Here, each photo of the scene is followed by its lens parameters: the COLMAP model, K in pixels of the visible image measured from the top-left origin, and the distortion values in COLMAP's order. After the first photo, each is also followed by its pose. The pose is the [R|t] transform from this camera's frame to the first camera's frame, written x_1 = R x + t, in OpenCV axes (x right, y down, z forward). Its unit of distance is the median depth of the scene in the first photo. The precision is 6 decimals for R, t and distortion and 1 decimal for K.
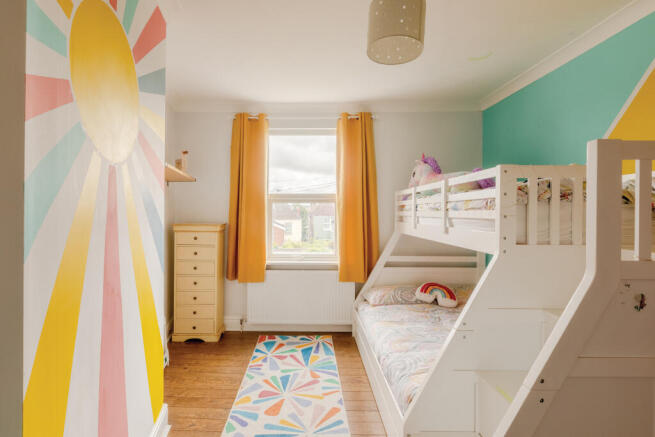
lens RADIAL K [[326.3, 0, 327.5], [0, 326.3, 218.5], [0, 0, 1]] dist [-0.002009, -0.000251]
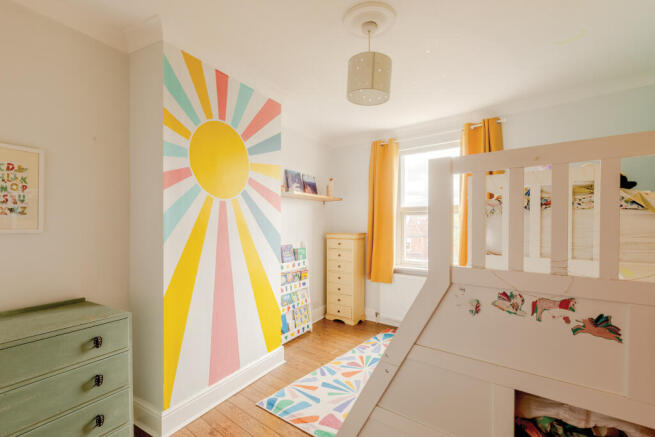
lens RADIAL K [[322.3, 0, 327.6], [0, 322.3, 234.3], [0, 0, 1]] dist [-0.003742, -0.000278]
pose [[0.770853, 0.014203, -0.636855, 0.386228], [-0.005634, 0.999864, 0.015479, 0.002199], [0.636988, -0.008344, 0.770828, -0.034045]]
